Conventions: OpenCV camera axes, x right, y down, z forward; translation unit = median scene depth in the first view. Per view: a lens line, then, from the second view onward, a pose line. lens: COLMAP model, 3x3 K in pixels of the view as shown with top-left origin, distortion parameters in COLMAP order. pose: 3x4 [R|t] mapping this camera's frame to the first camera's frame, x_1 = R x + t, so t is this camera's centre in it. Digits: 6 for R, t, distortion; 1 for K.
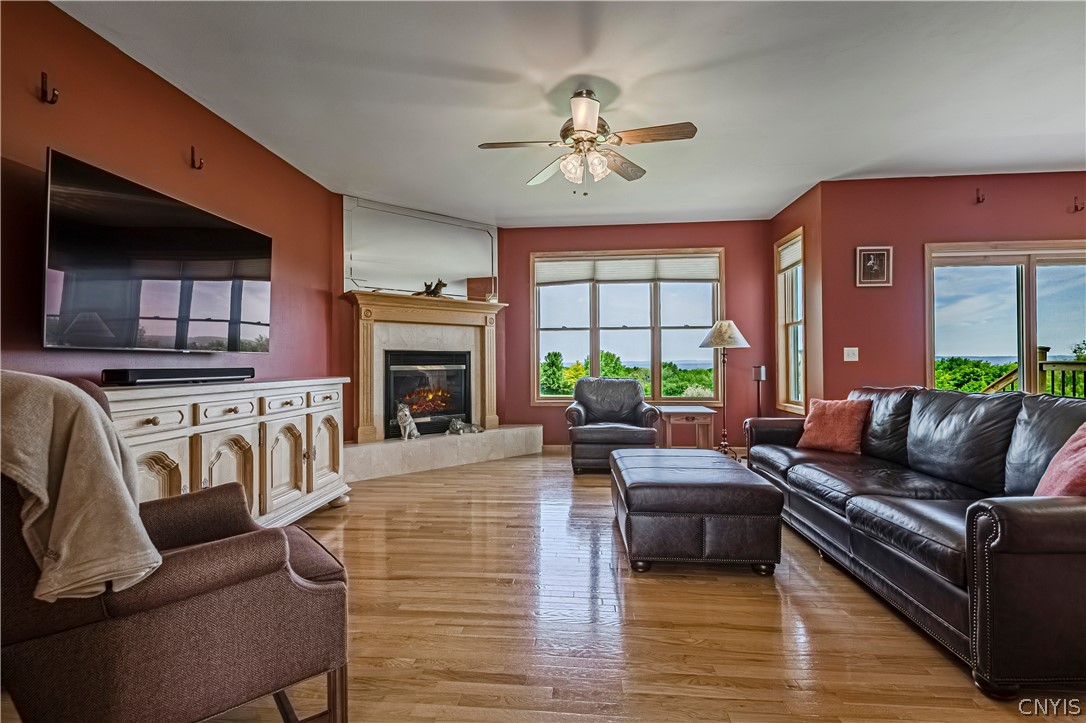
lens RADIAL K [[492.3, 0, 541.3], [0, 492.3, 359.1], [0, 0, 1]] dist [0.002840, -0.000968]
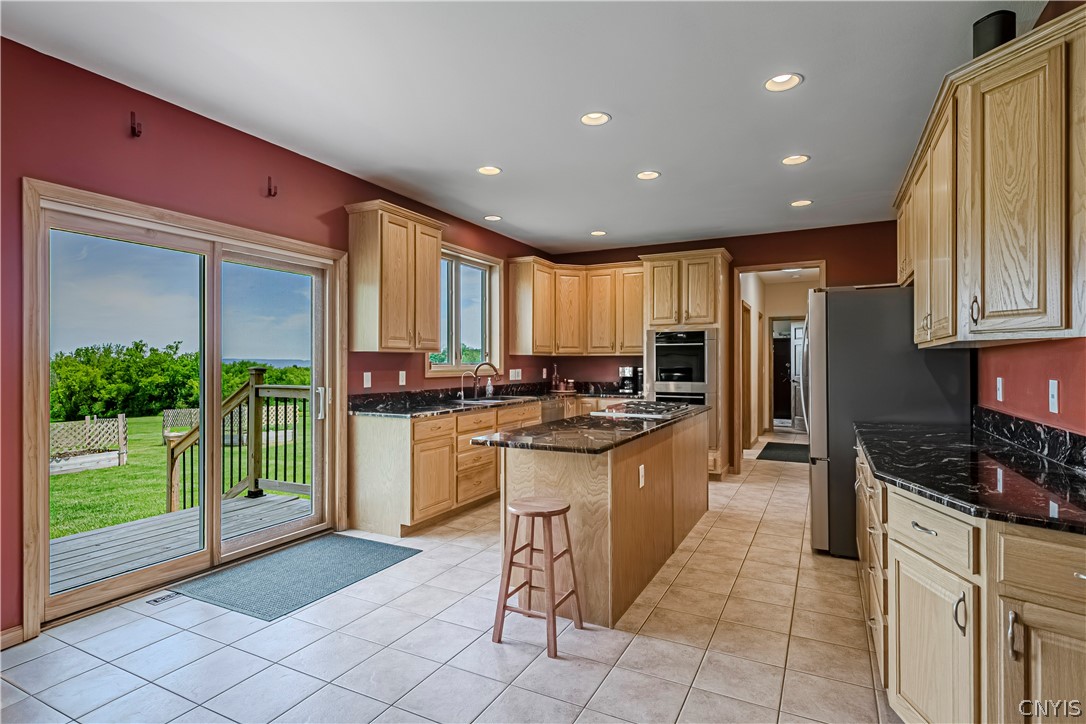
lens RADIAL K [[547.4, 0, 546.0], [0, 547.4, 363.5], [0, 0, 1]] dist [0.005413, -0.000252]
pose [[0.371648, 0.006341, 0.928352, 0.399931], [-0.012829, 0.999916, -0.001694, -0.041581], [-0.928285, -0.011280, 0.371698, 0.251612]]
